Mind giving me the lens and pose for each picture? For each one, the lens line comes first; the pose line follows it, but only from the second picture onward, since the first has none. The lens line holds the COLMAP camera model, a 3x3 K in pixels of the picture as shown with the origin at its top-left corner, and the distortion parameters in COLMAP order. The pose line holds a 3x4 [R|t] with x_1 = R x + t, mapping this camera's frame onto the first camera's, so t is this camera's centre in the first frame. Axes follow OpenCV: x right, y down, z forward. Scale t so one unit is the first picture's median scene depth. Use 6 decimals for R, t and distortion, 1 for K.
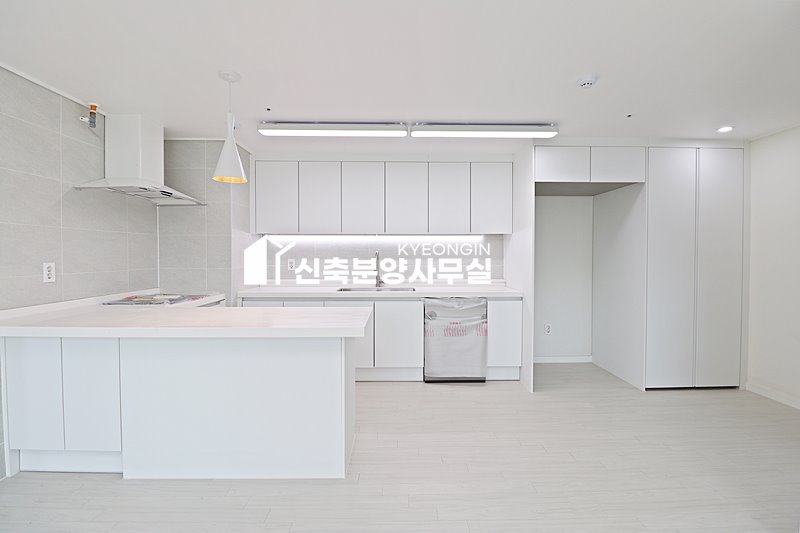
lens RADIAL K [[367.8, 0, 404.7], [0, 367.8, 259.5], [0, 0, 1]] dist [0.000727, -0.014167]
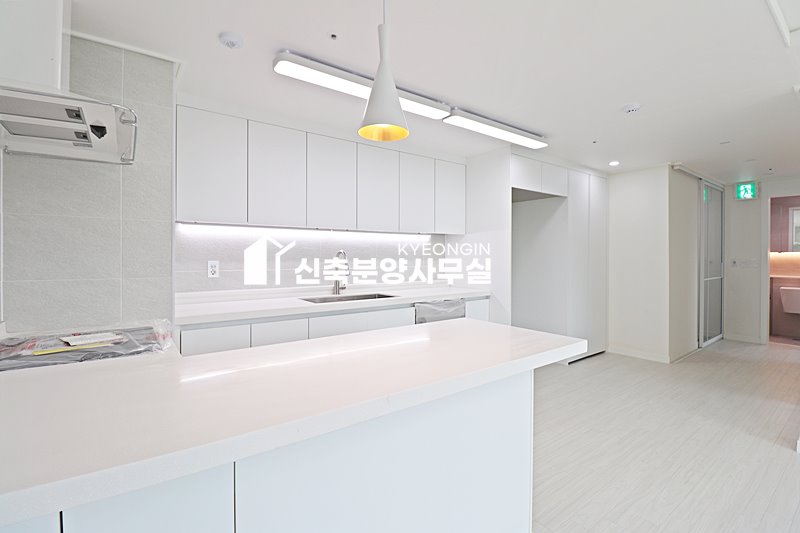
lens RADIAL K [[370.0, 0, 403.5], [0, 370.0, 259.1], [0, 0, 1]] dist [-0.000177, -0.013017]
pose [[0.812692, -0.005005, 0.582672, -0.516670], [0.008953, 0.999952, -0.003899, 0.000393], [-0.582625, 0.008385, 0.812698, 0.302352]]
